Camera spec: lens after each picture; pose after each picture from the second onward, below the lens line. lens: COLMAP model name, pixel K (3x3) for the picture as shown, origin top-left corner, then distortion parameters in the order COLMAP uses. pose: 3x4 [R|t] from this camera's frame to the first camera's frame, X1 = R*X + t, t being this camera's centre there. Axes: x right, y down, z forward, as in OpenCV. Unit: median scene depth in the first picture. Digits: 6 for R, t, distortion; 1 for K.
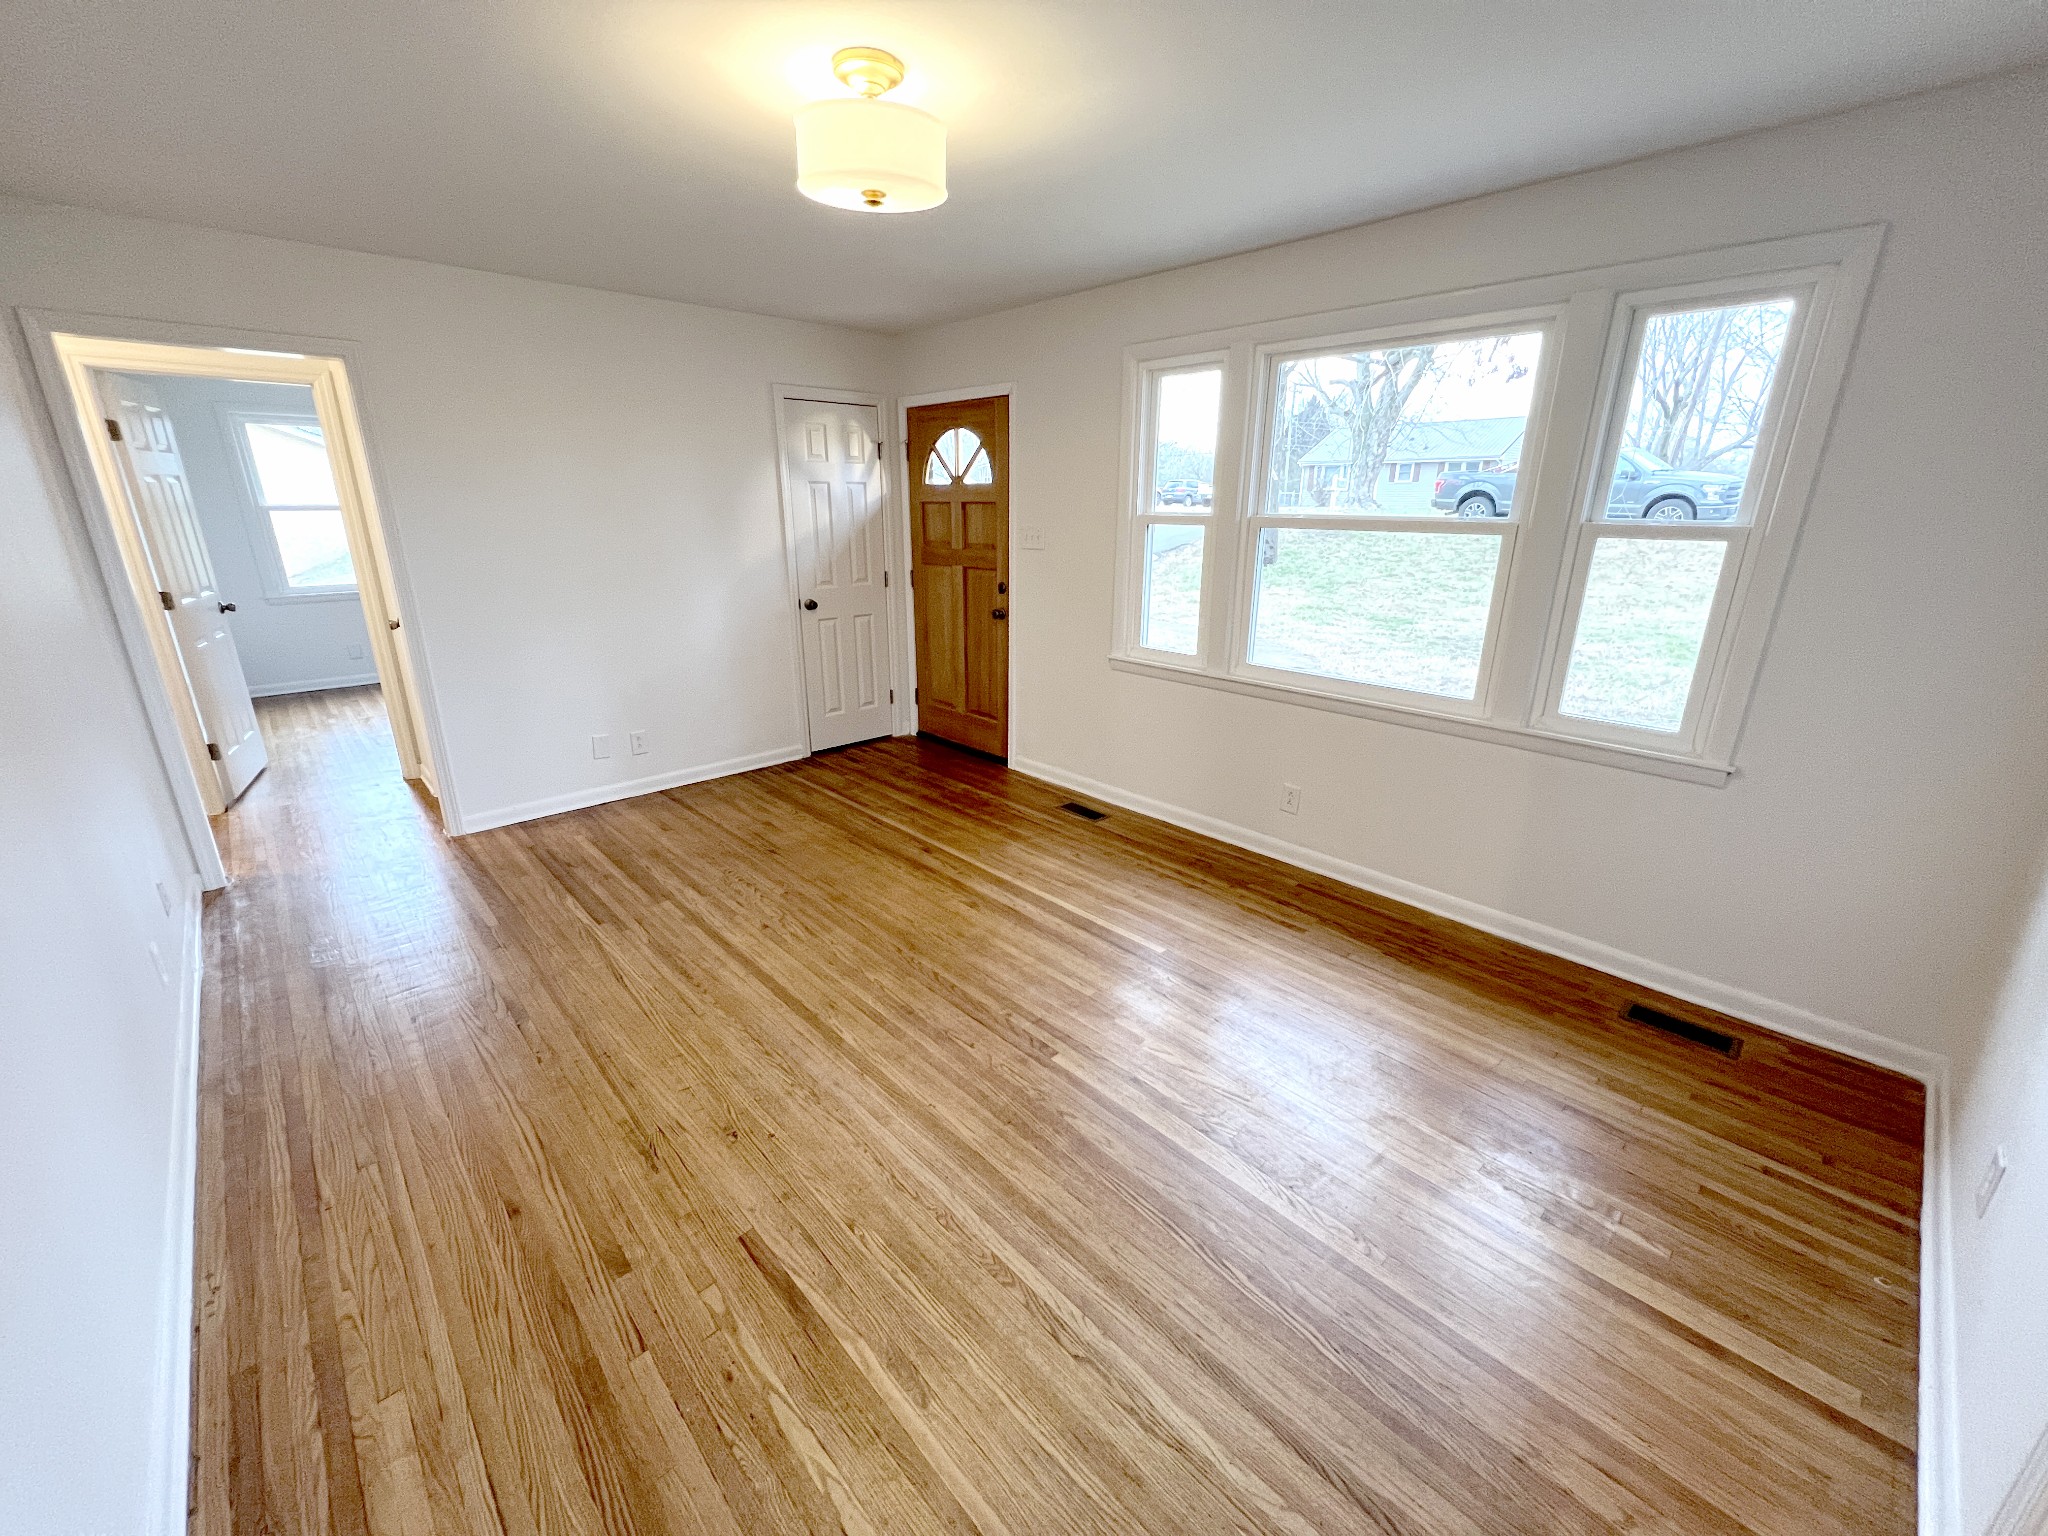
lens RADIAL K [[818.8, 0, 1020.3], [0, 818.8, 760.3], [0, 0, 1]] dist [-0.000867, 0.000658]
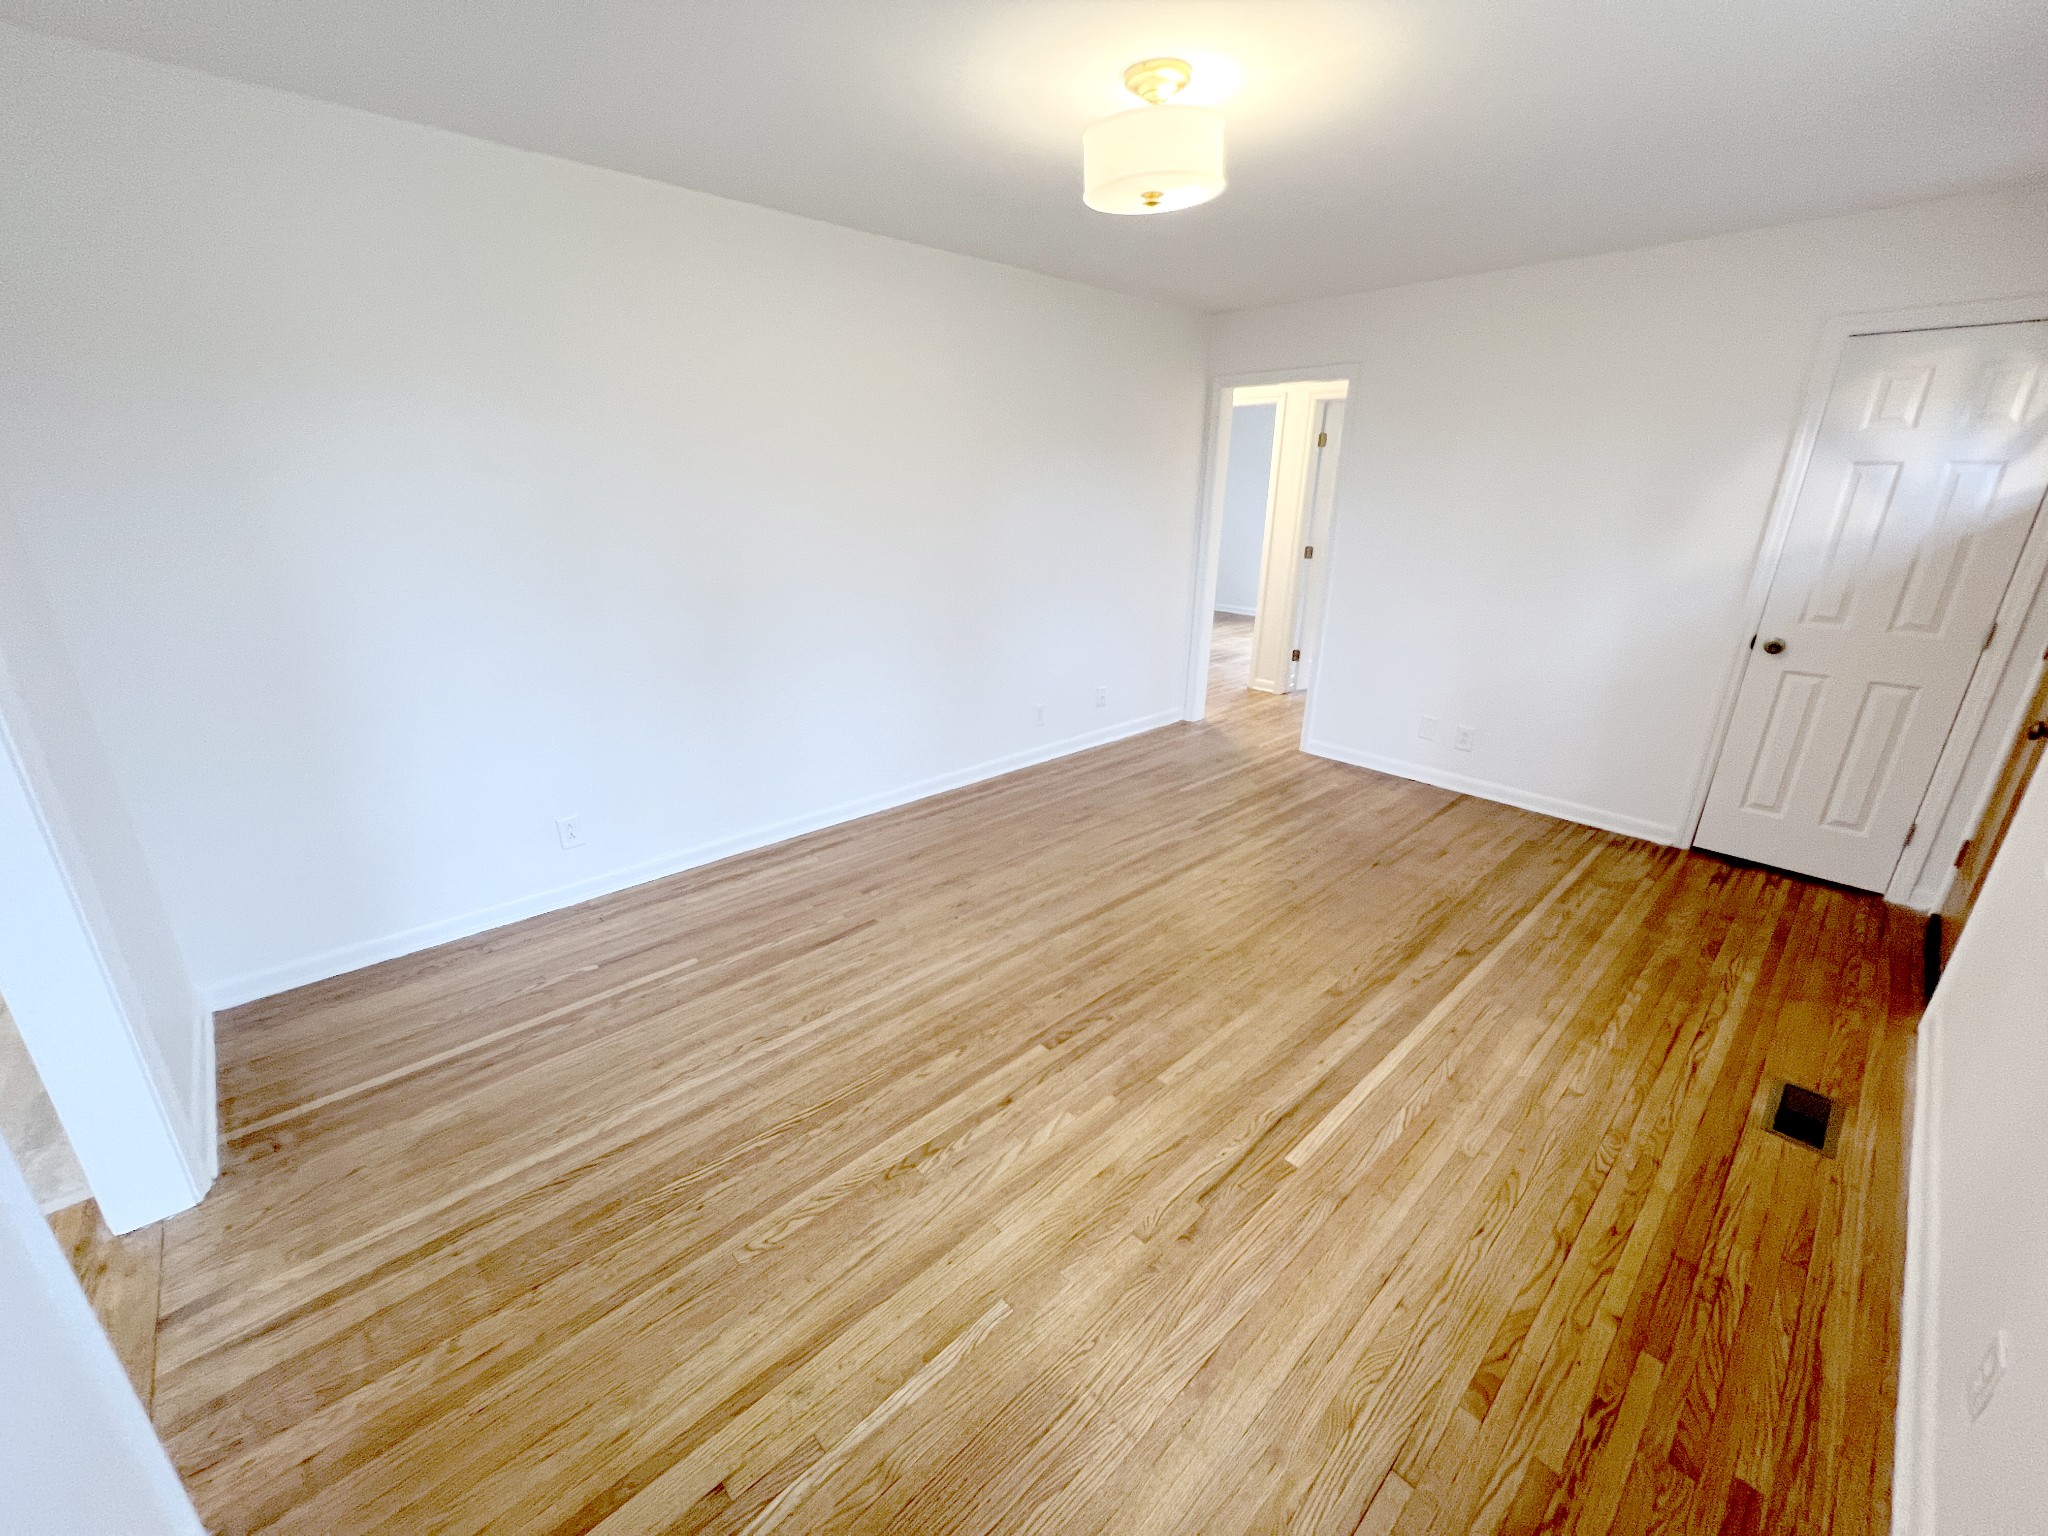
lens RADIAL K [[818.8, 0, 1020.1], [0, 818.8, 762.5], [0, 0, 1]] dist [-0.000867, 0.000658]
pose [[-0.002592, 0.324298, -0.945951, 0.577809], [-0.313945, 0.897864, 0.308673, -0.162425], [0.949438, 0.297777, 0.099485, 0.514569]]
